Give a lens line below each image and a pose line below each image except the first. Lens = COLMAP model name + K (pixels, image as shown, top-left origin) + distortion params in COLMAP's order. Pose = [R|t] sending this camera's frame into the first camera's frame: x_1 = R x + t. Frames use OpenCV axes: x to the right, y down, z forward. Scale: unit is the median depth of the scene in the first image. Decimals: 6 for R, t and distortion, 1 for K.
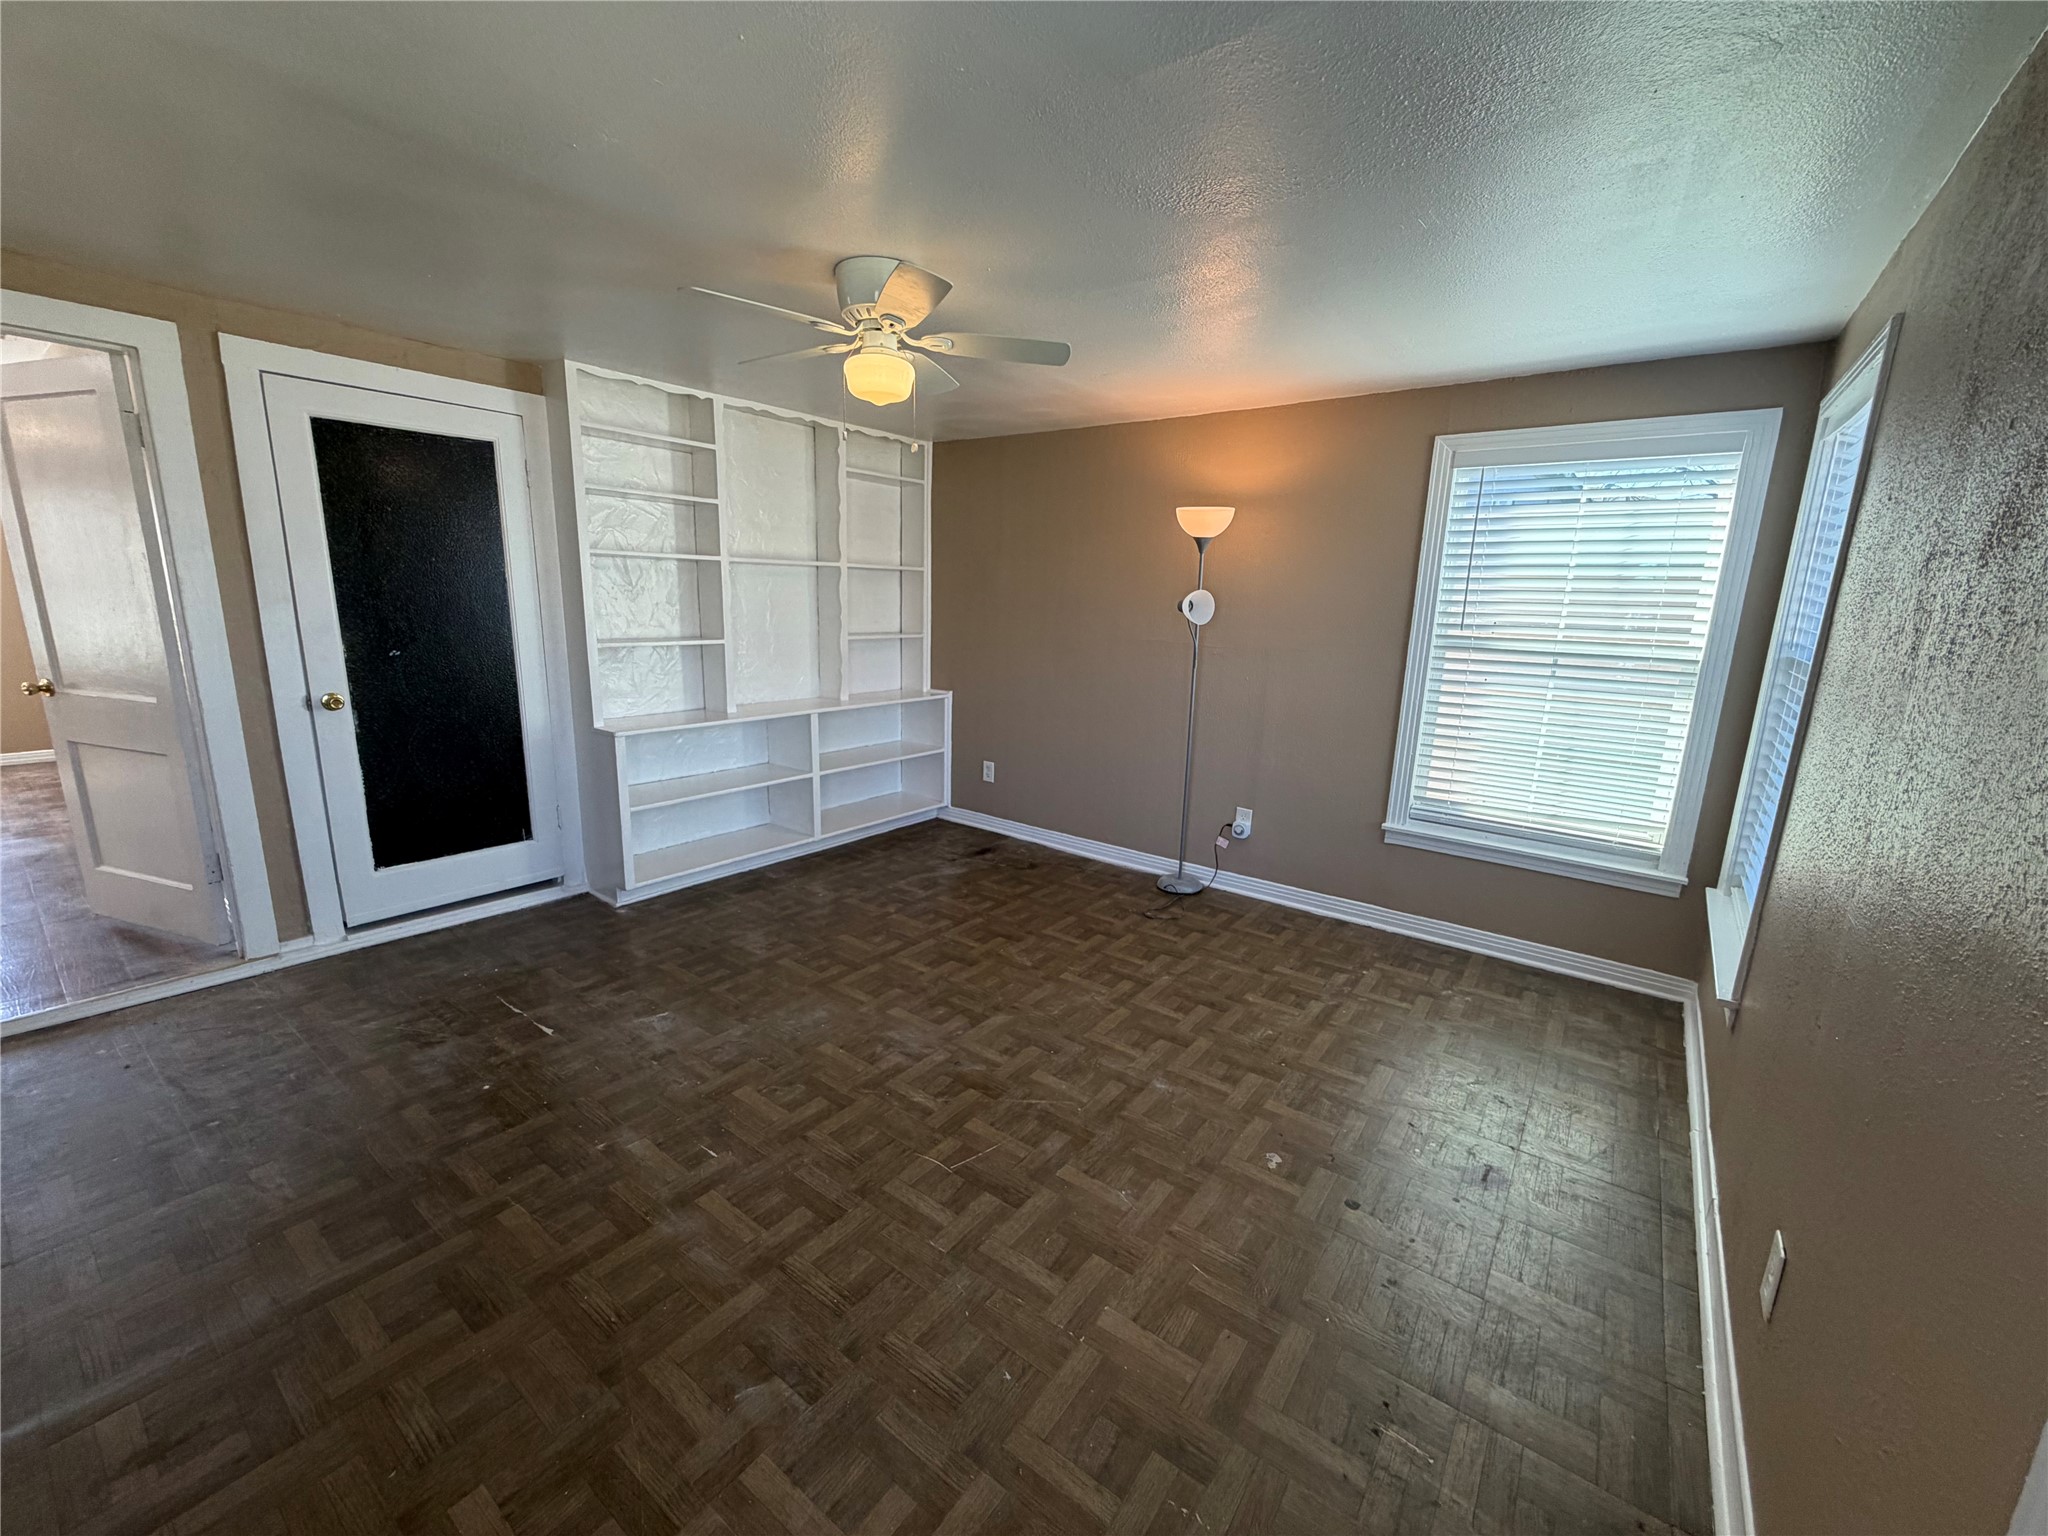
lens RADIAL K [[819.8, 0, 1023.9], [0, 819.8, 774.3], [0, 0, 1]] dist [0.000865, 0.000145]
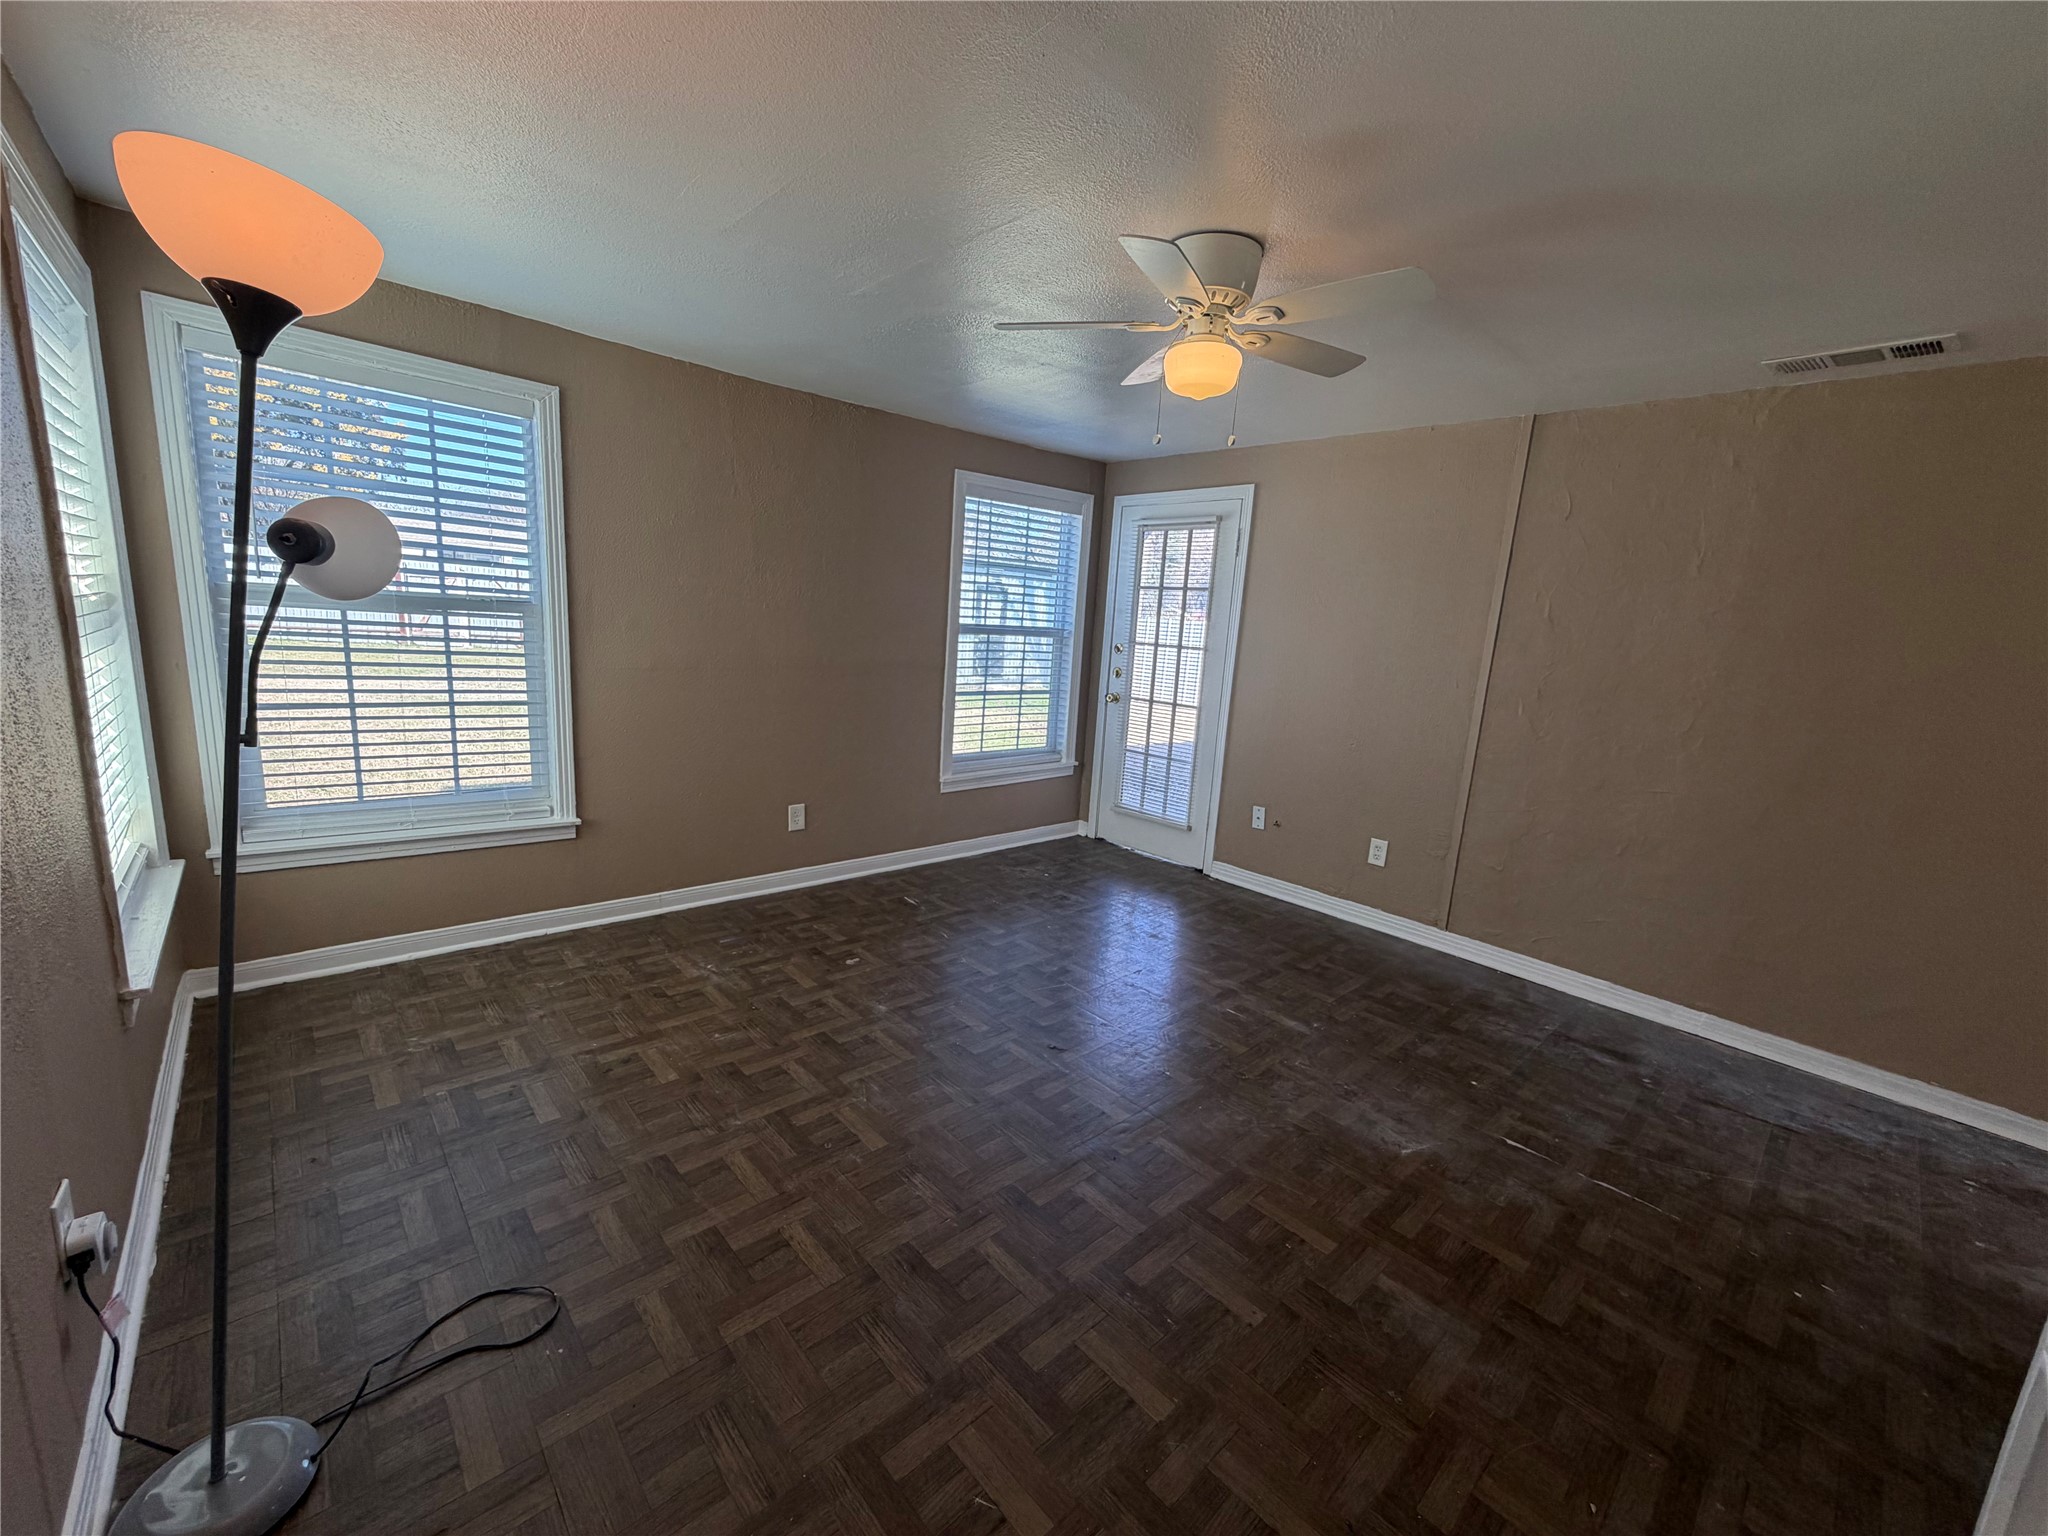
lens RADIAL K [[819.8, 0, 1022.3], [0, 819.8, 770.7], [0, 0, 1]] dist [0.000865, 0.000145]
pose [[-0.977827, -0.126556, 0.166848, -0.151216], [-0.052705, 0.919812, 0.388804, -0.332180], [-0.202674, 0.371389, -0.906087, 1.605070]]
